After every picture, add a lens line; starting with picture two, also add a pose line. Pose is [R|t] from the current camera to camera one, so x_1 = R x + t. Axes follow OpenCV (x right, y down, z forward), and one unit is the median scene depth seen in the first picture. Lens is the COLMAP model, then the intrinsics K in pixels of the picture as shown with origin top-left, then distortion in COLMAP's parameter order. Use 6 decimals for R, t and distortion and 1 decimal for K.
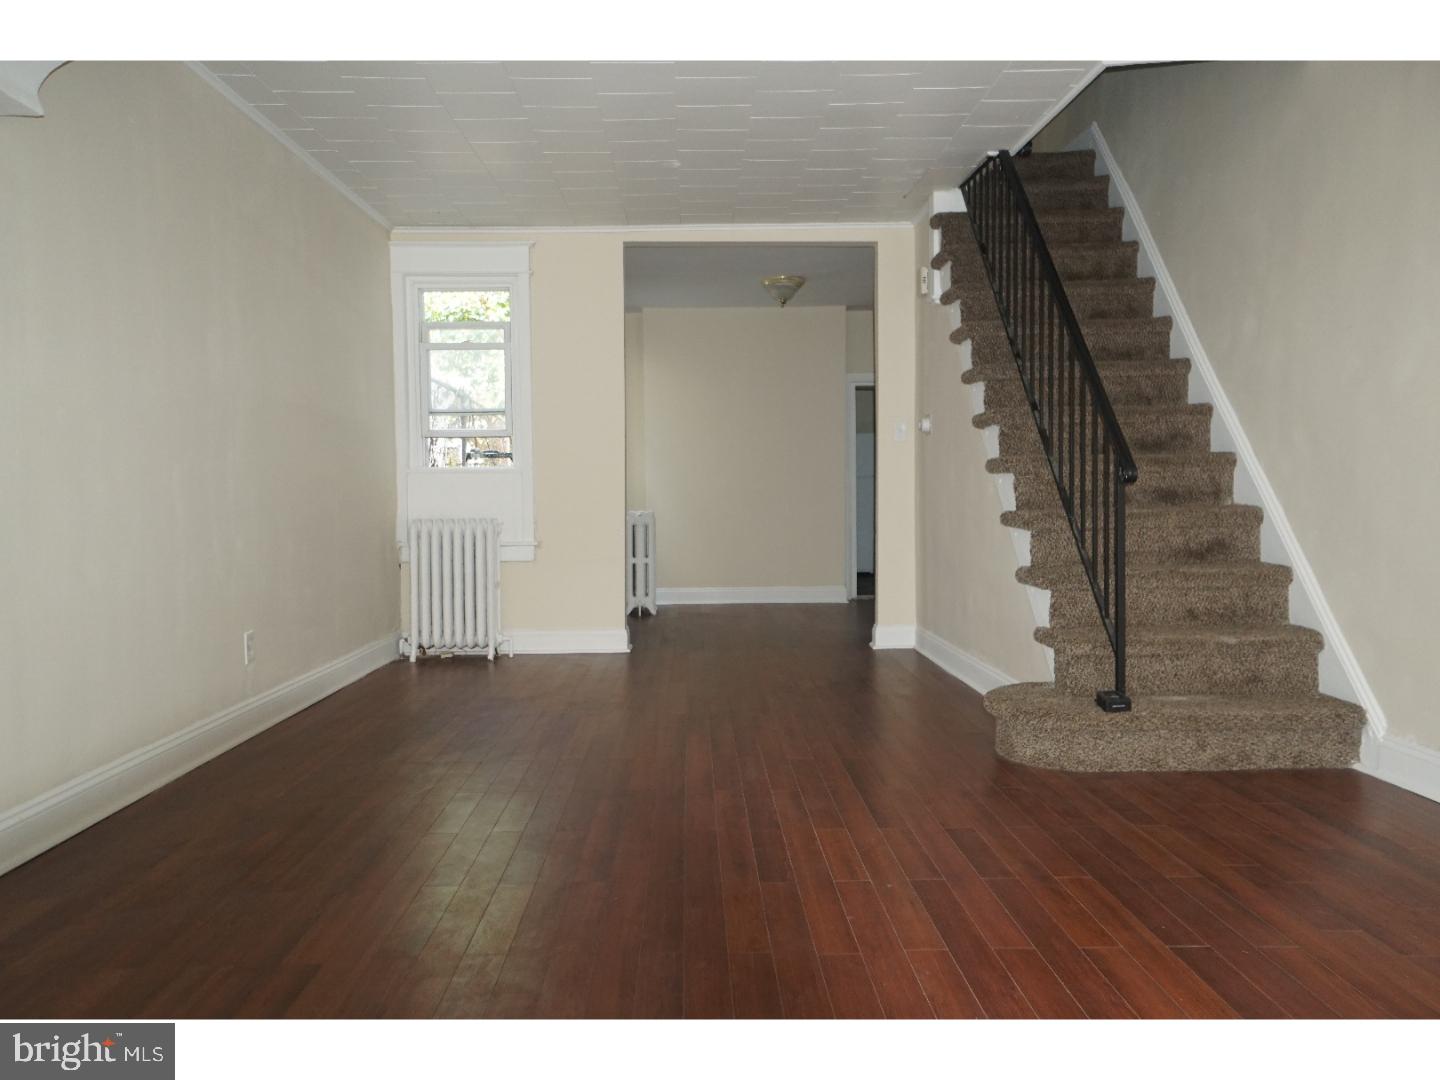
lens RADIAL K [[1100.3, 0, 727.4], [0, 1100.3, 540.3], [0, 0, 1]] dist [0.053885, 0.000044]
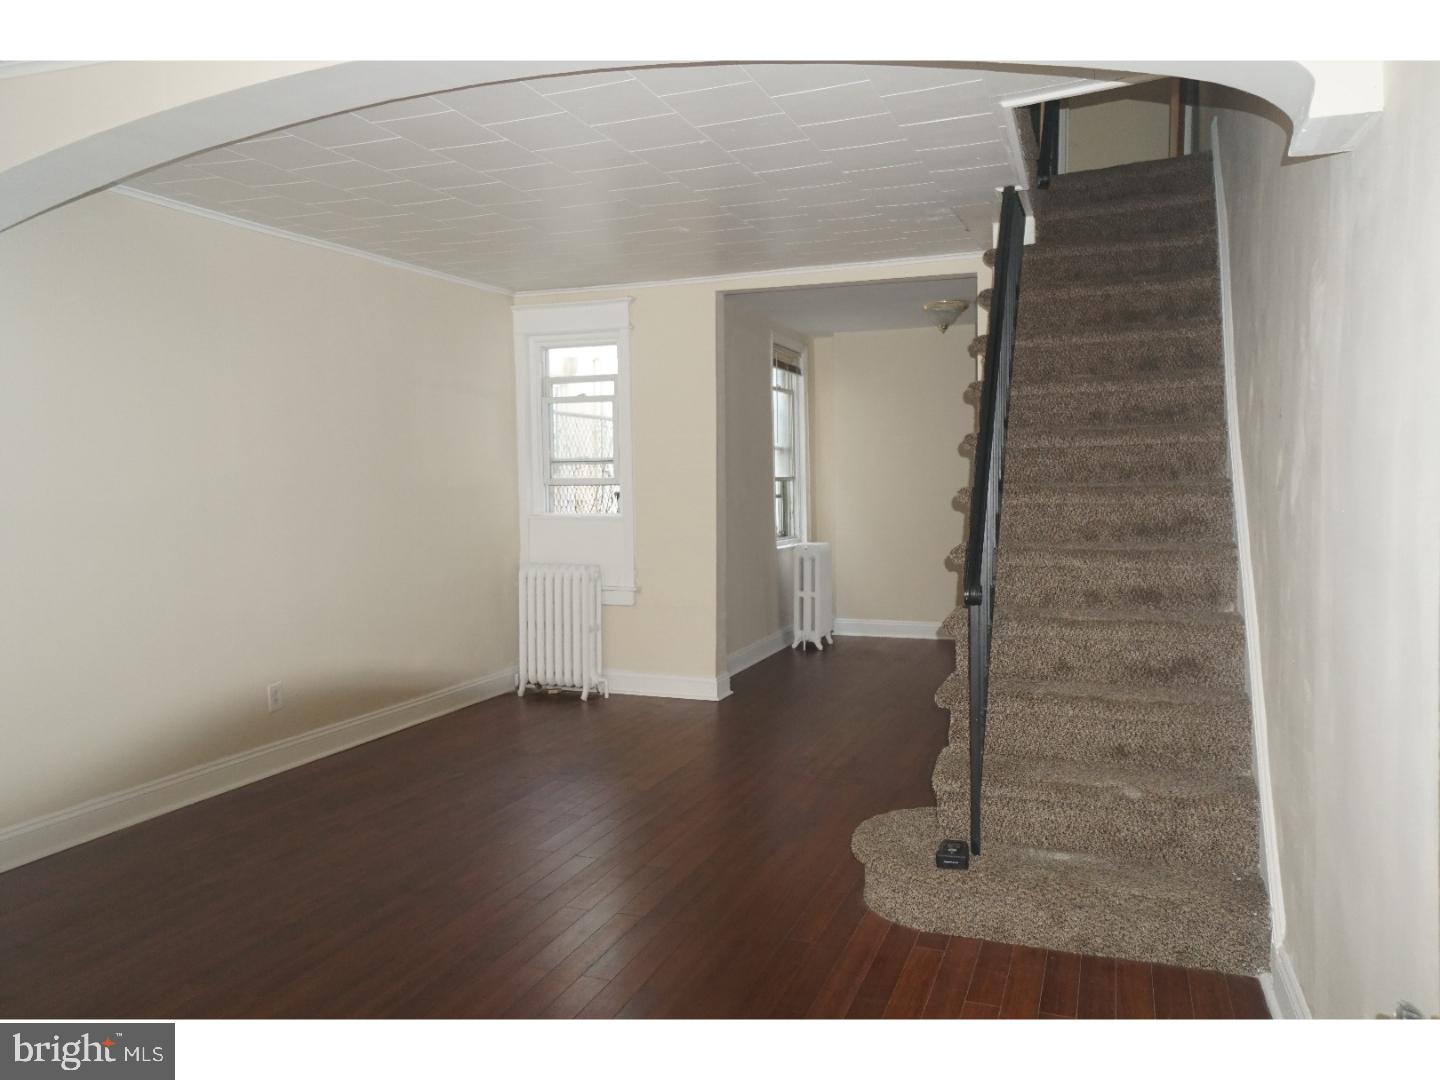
lens RADIAL K [[1100.3, 0, 719.6], [0, 1100.3, 538.9], [0, 0, 1]] dist [0.053885, 0.000044]
pose [[0.924484, 0.023114, -0.380520, 0.296101], [-0.015373, 0.999609, 0.023369, -0.070328], [0.380911, -0.015755, 0.924477, 0.076794]]
